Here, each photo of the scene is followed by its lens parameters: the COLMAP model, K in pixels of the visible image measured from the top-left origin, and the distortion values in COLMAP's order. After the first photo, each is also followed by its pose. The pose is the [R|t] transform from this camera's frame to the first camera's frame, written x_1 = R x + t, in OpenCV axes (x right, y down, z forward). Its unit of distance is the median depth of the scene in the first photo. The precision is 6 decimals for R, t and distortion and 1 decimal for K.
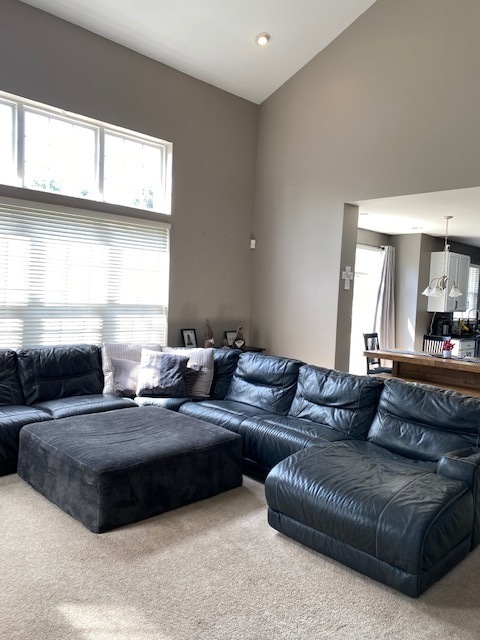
lens RADIAL K [[487.3, 0, 252.7], [0, 487.3, 310.8], [0, 0, 1]] dist [0.083100, -0.174667]
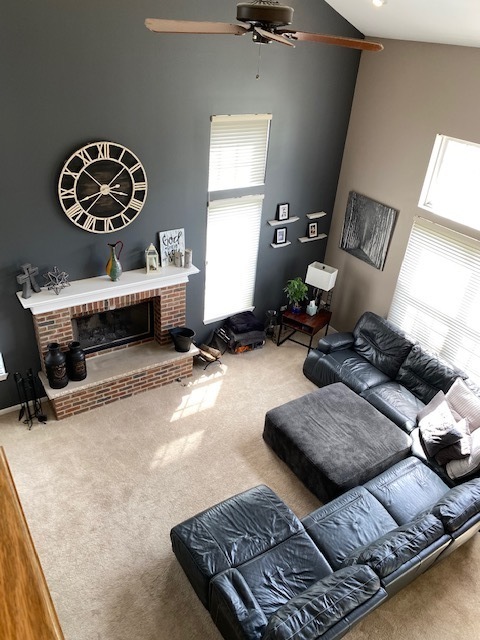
lens RADIAL K [[489.7, 0, 240.0], [0, 489.7, 320.0], [0, 0, 1]] dist [0.001894, -0.001684]
pose [[-0.204545, 0.461602, -0.863183, 0.740409], [-0.119801, 0.863393, 0.490103, -0.567203], [0.971498, 0.203658, -0.121302, 0.638553]]
